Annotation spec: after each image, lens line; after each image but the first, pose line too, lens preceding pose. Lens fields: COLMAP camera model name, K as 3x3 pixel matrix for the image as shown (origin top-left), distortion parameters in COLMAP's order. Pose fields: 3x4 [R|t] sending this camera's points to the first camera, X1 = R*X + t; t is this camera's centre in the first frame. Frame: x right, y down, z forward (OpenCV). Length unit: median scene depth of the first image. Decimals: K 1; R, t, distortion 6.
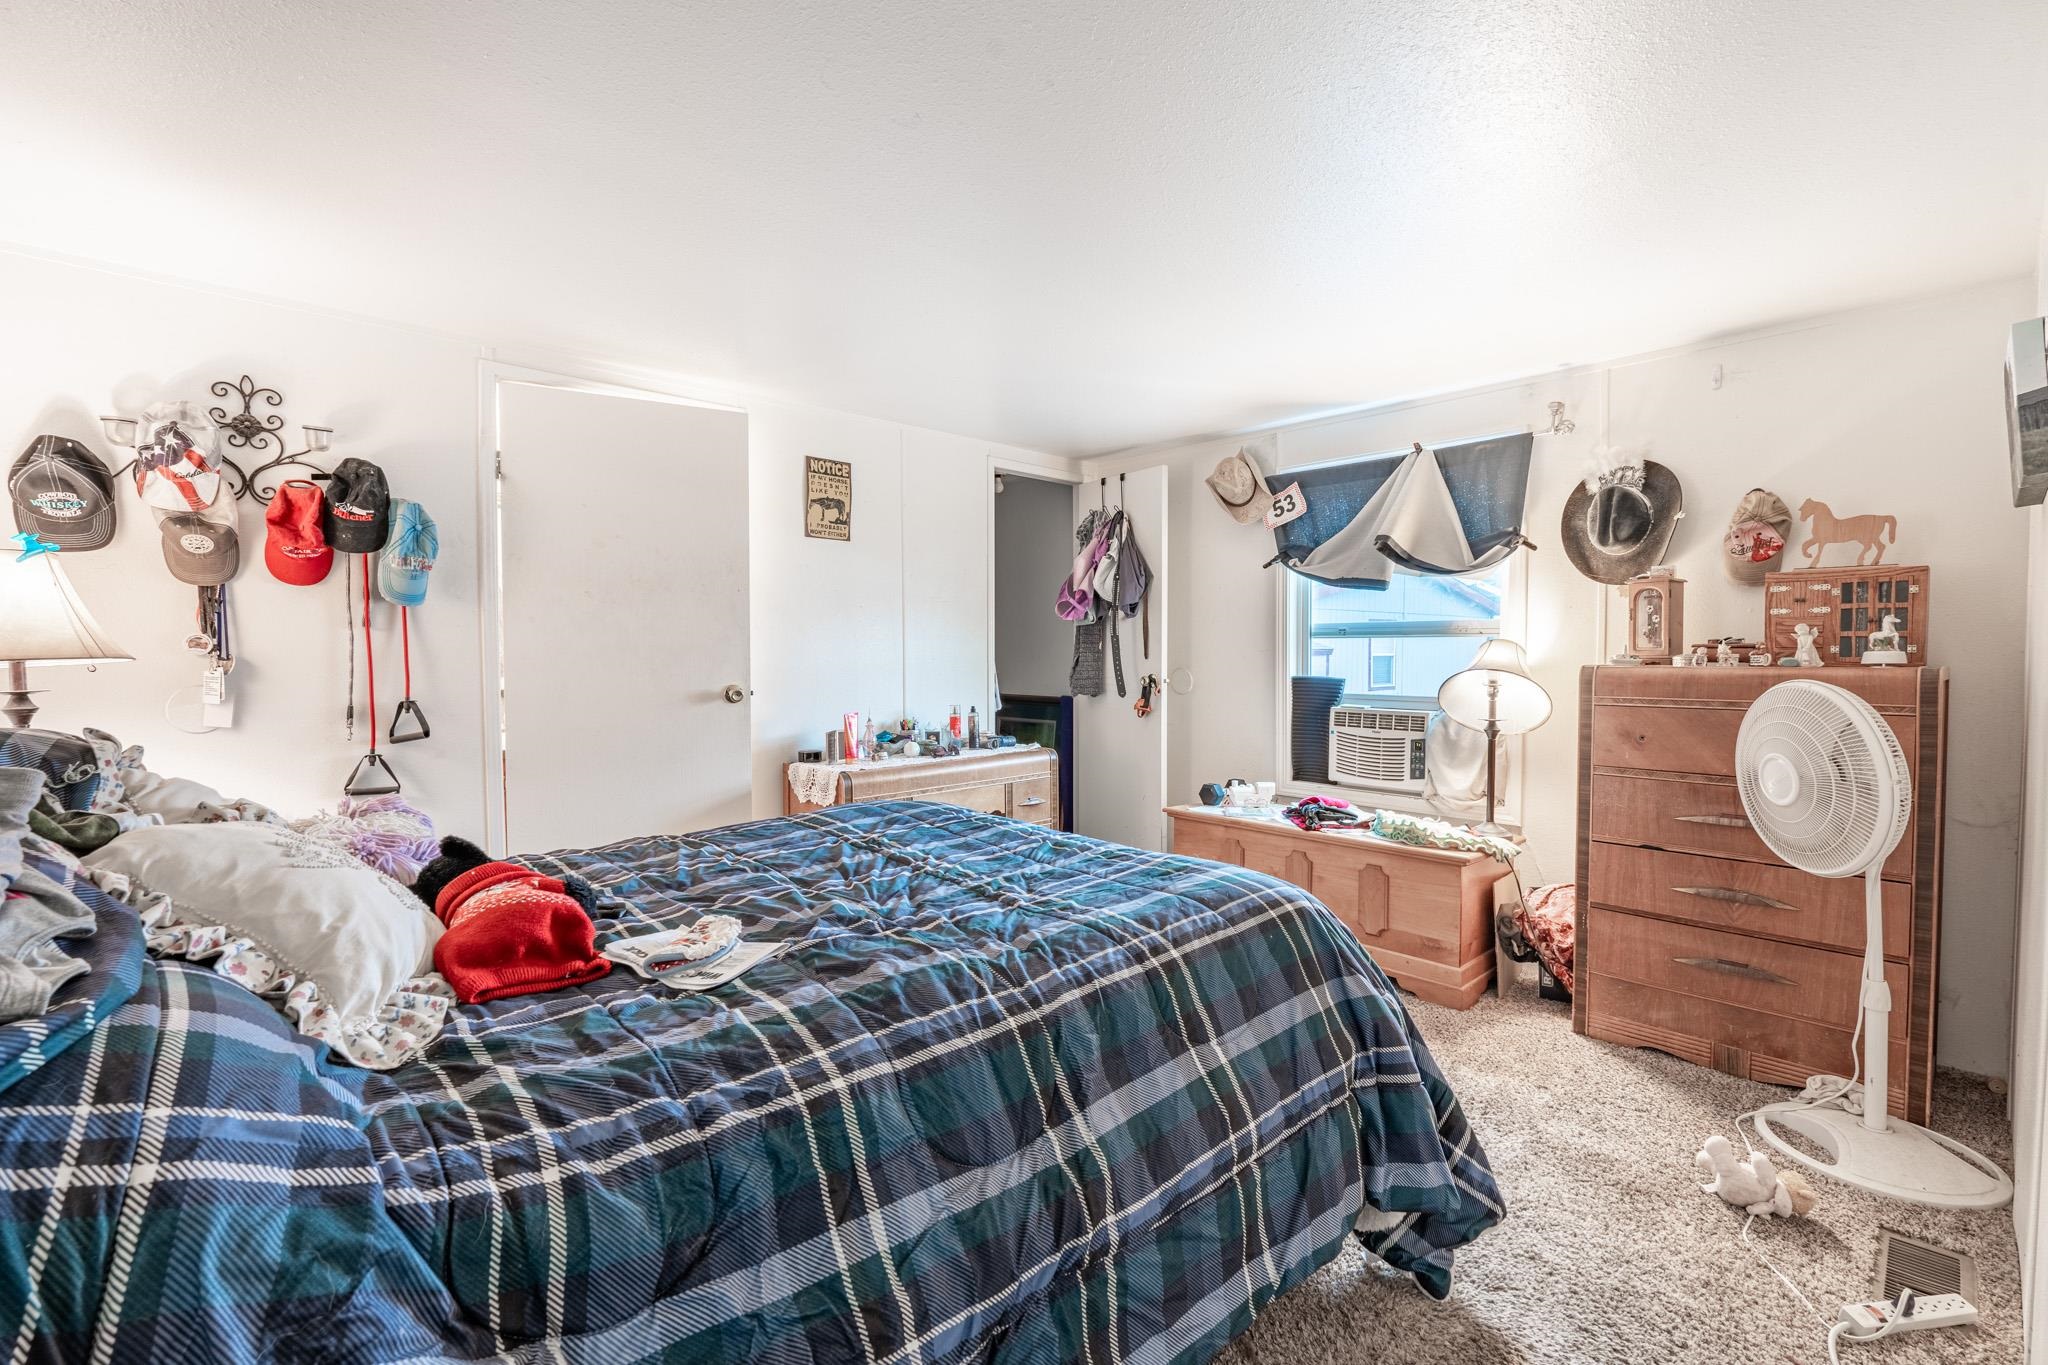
lens RADIAL K [[903.9, 0, 1028.4], [0, 903.9, 677.1], [0, 0, 1]] dist [-0.005679, -0.000101]
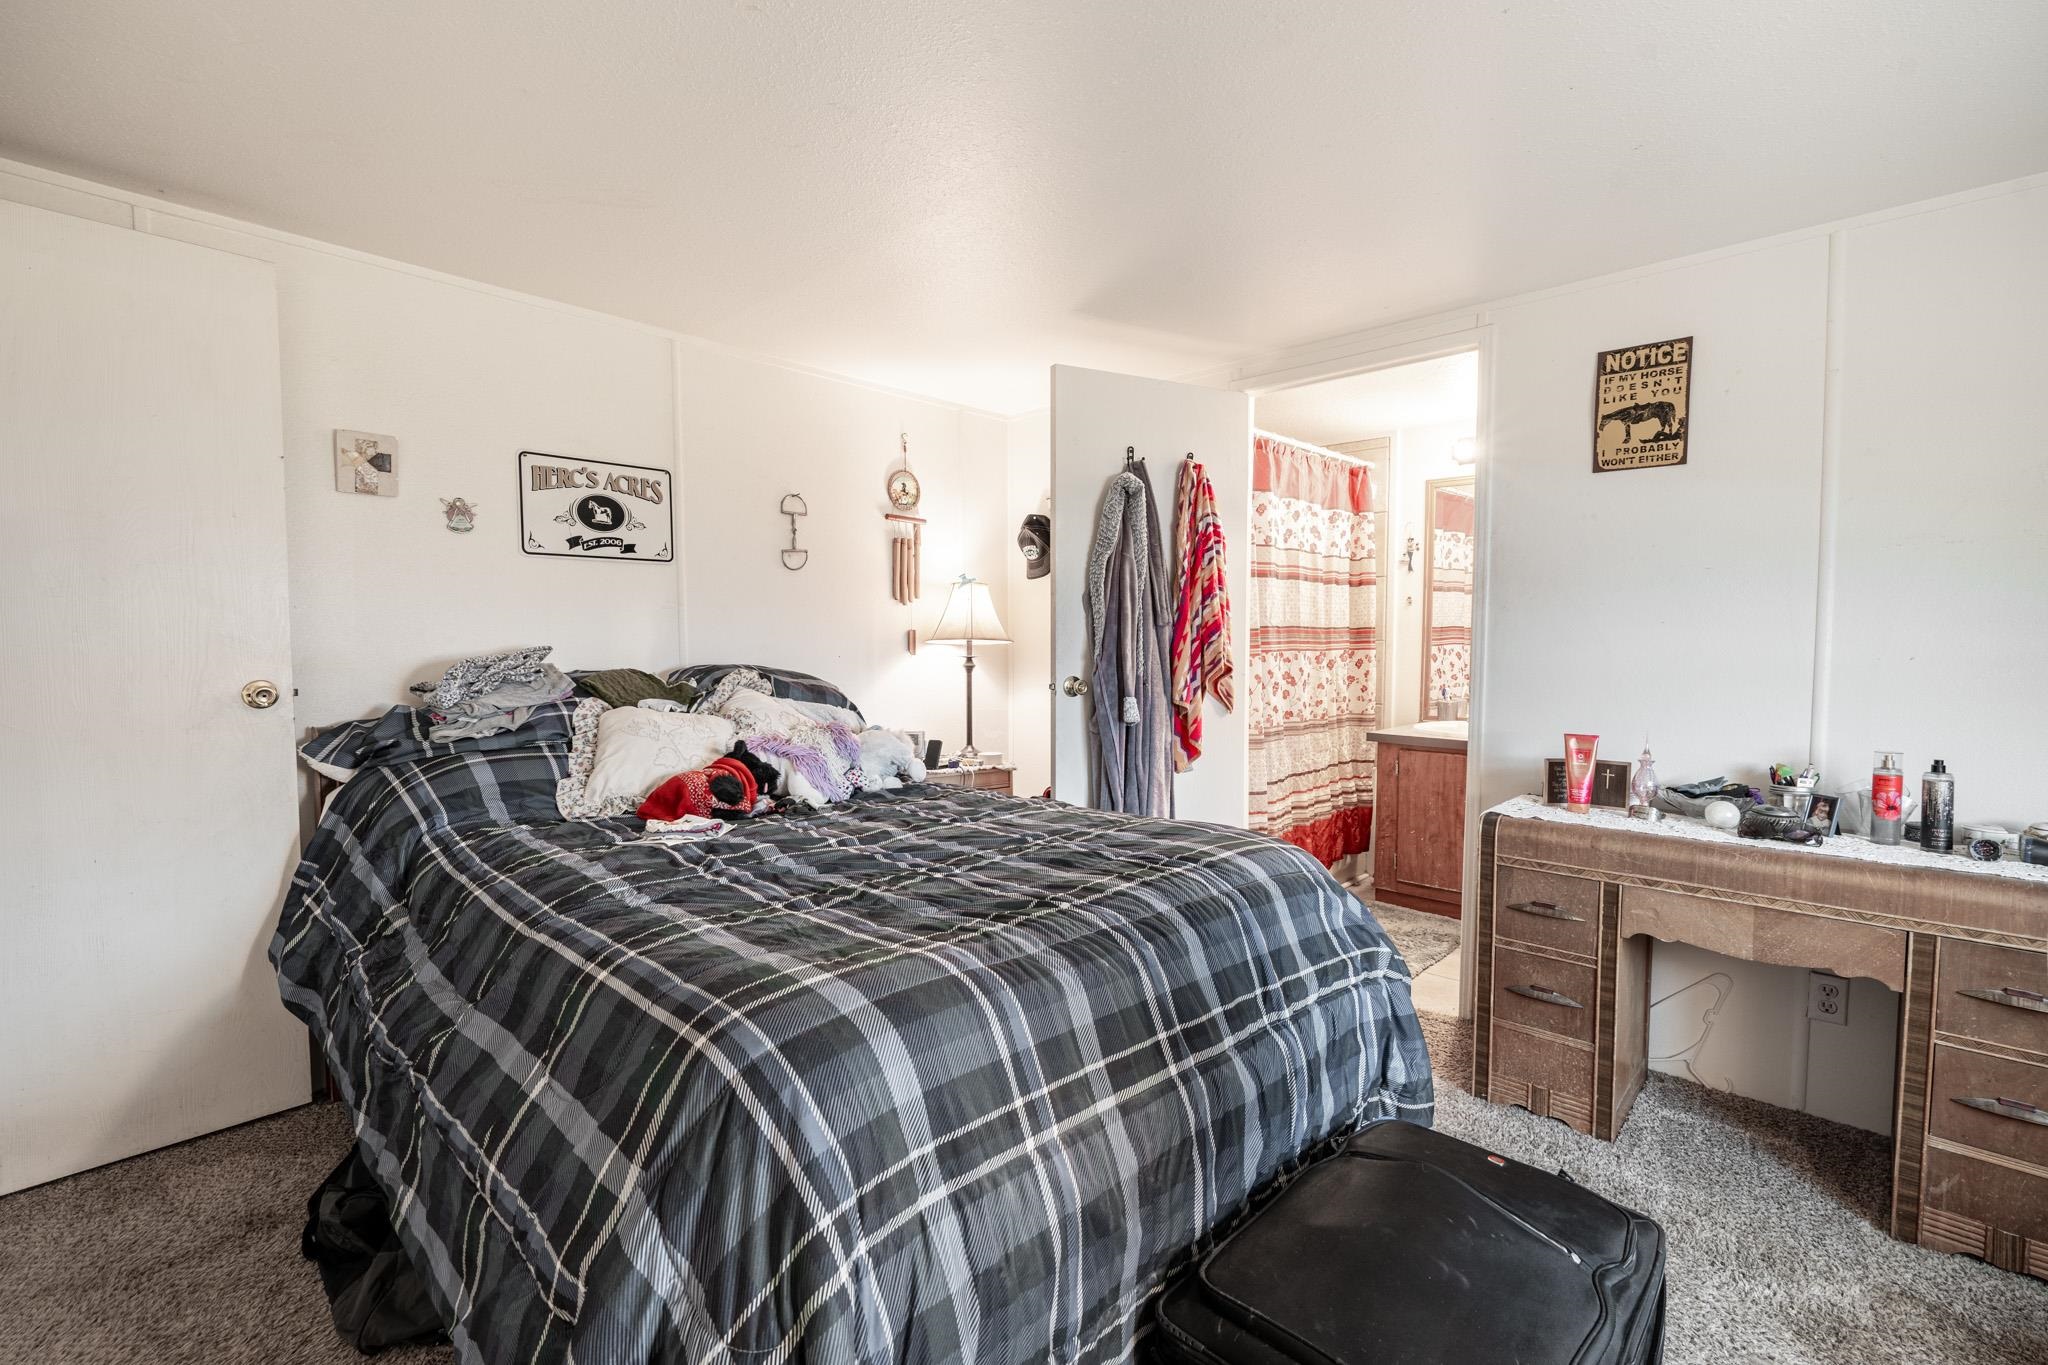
lens RADIAL K [[903.9, 0, 1028.7], [0, 903.9, 682.0], [0, 0, 1]] dist [-0.005679, -0.000101]
pose [[0.041237, 0.056201, -0.997568, 0.418295], [-0.034161, 0.997912, 0.054809, -0.020250], [0.998565, 0.031818, 0.043070, 0.541349]]
